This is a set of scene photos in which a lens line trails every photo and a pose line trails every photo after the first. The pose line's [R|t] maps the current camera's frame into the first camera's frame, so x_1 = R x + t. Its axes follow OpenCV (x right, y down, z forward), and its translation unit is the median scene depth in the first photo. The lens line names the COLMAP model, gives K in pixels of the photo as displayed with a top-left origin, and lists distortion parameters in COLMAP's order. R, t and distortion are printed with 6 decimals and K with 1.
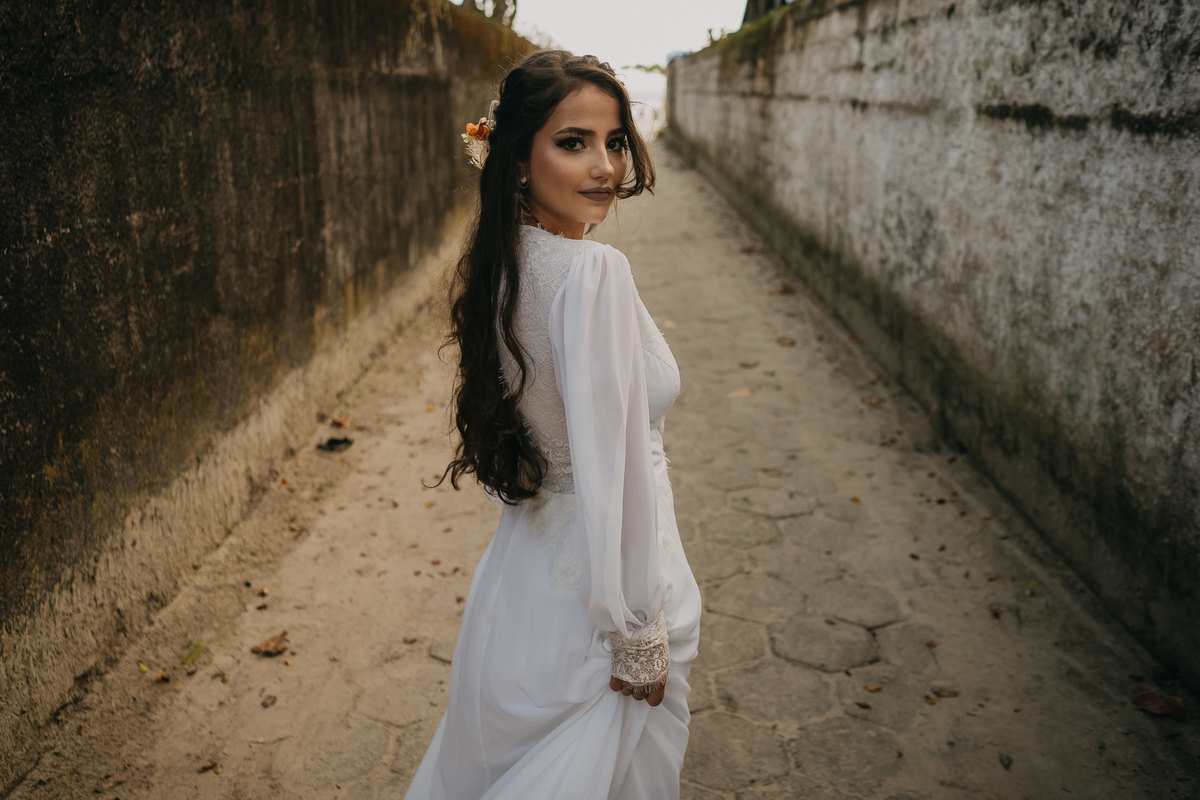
lens RADIAL K [[1272.0, 0, 600.0], [0, 1272.0, 400.0], [0, 0, 1]] dist [-0.146177, 0.017062]
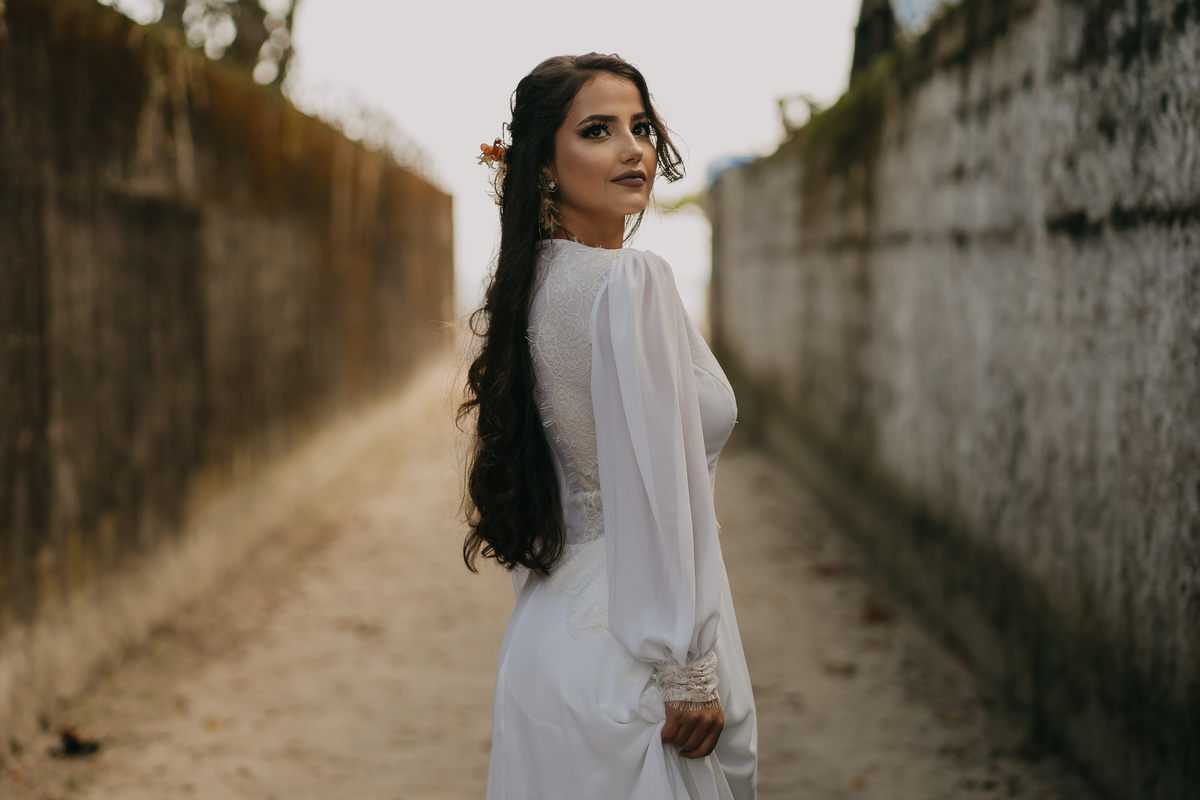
lens RADIAL K [[3530.3, 0, 600.0], [0, 3530.3, 400.0], [0, 0, 1]] dist [-0.050359, -1.033240]
pose [[0.999742, -0.007527, 0.021448, 0.012234], [0.011665, 0.979752, -0.199875, 0.144473], [-0.019510, 0.200074, 0.979587, -0.513203]]
